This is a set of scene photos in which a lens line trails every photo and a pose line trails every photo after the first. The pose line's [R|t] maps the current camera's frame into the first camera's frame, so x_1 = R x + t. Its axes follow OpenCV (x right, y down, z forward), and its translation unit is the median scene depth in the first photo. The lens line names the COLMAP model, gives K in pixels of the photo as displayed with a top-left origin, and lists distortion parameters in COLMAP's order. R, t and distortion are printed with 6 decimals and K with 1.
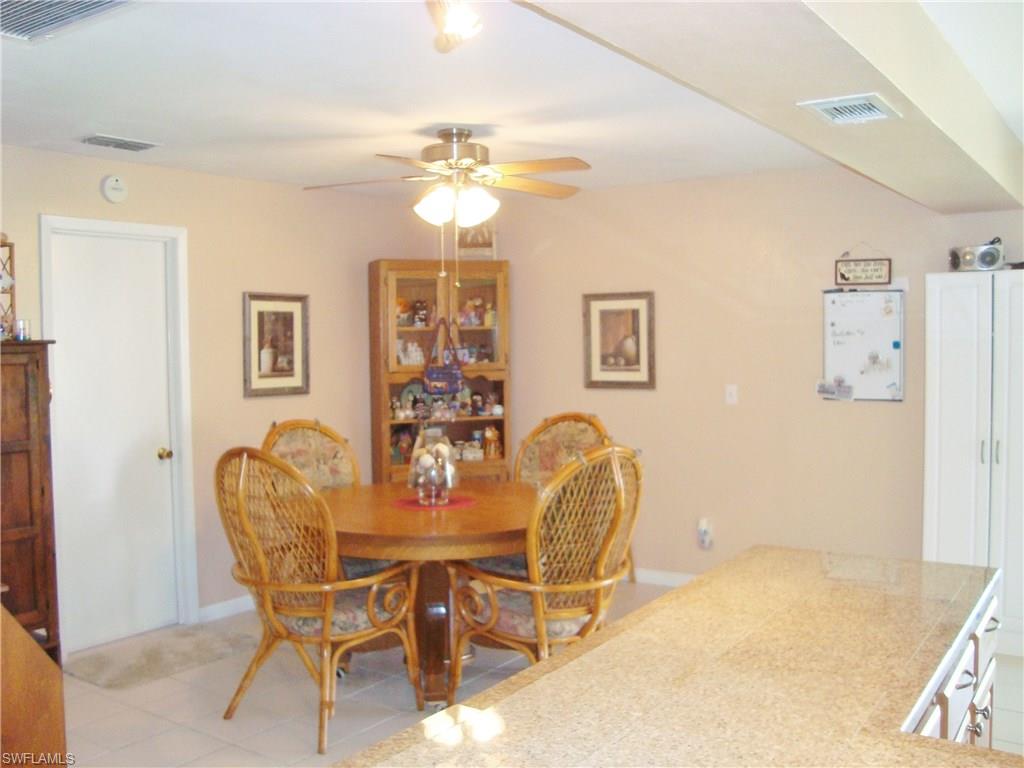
lens RADIAL K [[987.9, 0, 512.0], [0, 987.9, 384.0], [0, 0, 1]] dist [-0.214019, 0.238547]
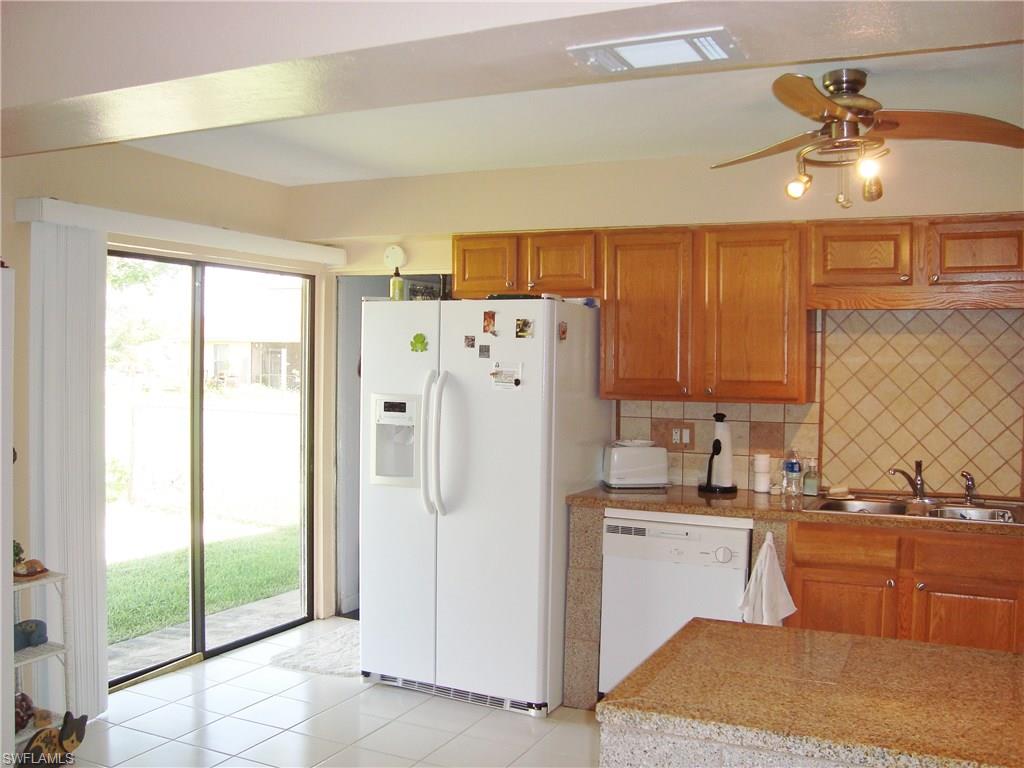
lens RADIAL K [[987.9, 0, 512.0], [0, 987.9, 384.0], [0, 0, 1]] dist [-0.214019, 0.238547]
pose [[-0.164847, -0.005666, 0.986303, -0.500932], [0.038859, 0.999170, 0.012235, -0.063674], [-0.985553, 0.040343, -0.164490, 1.757397]]
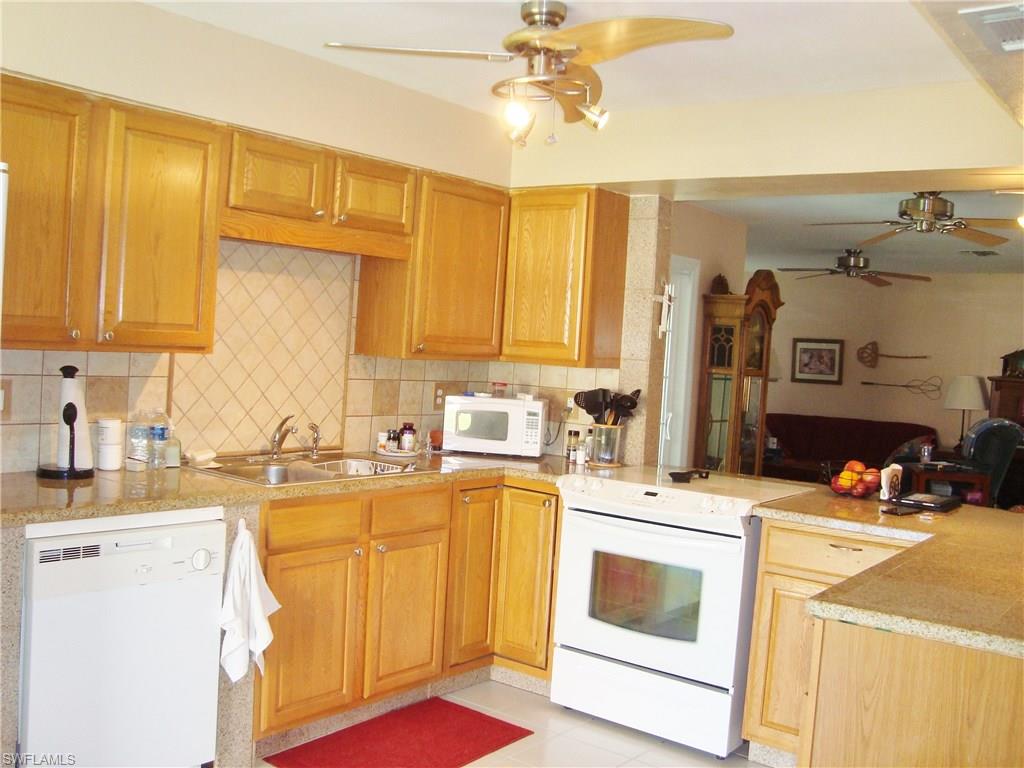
lens RADIAL K [[987.9, 0, 512.0], [0, 987.9, 384.0], [0, 0, 1]] dist [-0.214019, 0.238547]
pose [[-0.997599, -0.046046, 0.051734, 0.996941], [-0.041203, 0.994992, 0.091072, -0.094911], [-0.055668, 0.088721, -0.994500, 2.497846]]
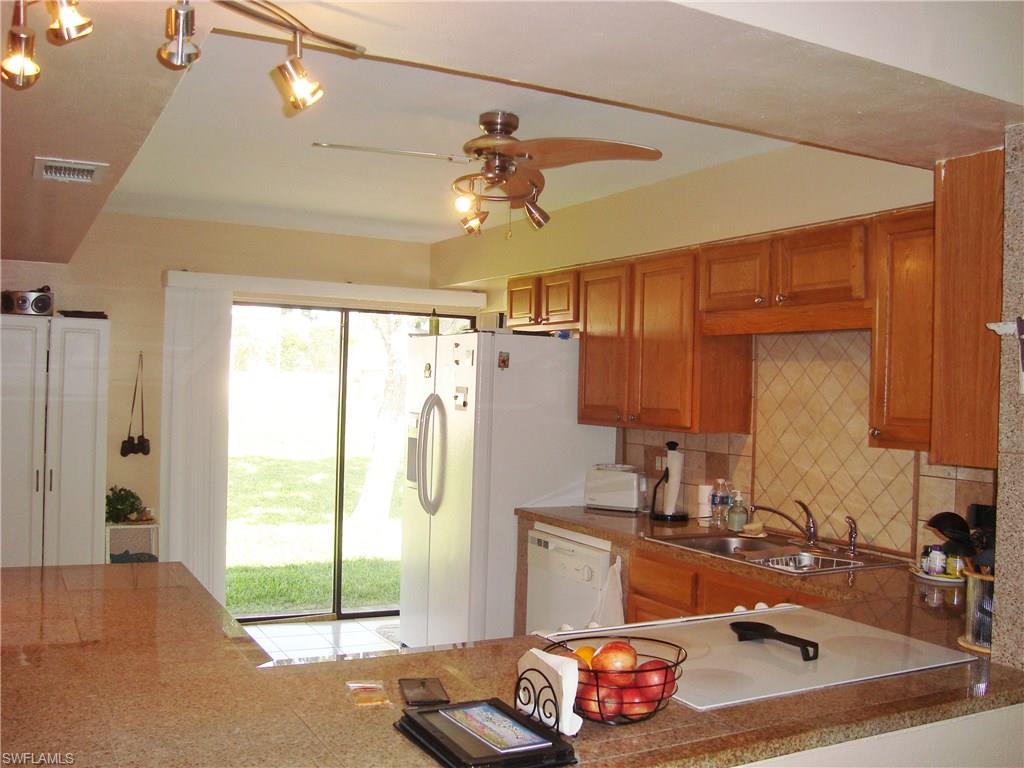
lens RADIAL K [[987.9, 0, 512.0], [0, 987.9, 384.0], [0, 0, 1]] dist [-0.214019, 0.238547]
pose [[0.456572, 0.035800, 0.888966, -0.554902], [0.003766, 0.999103, -0.042170, 0.019606], [-0.889678, 0.022602, 0.456028, 0.033962]]
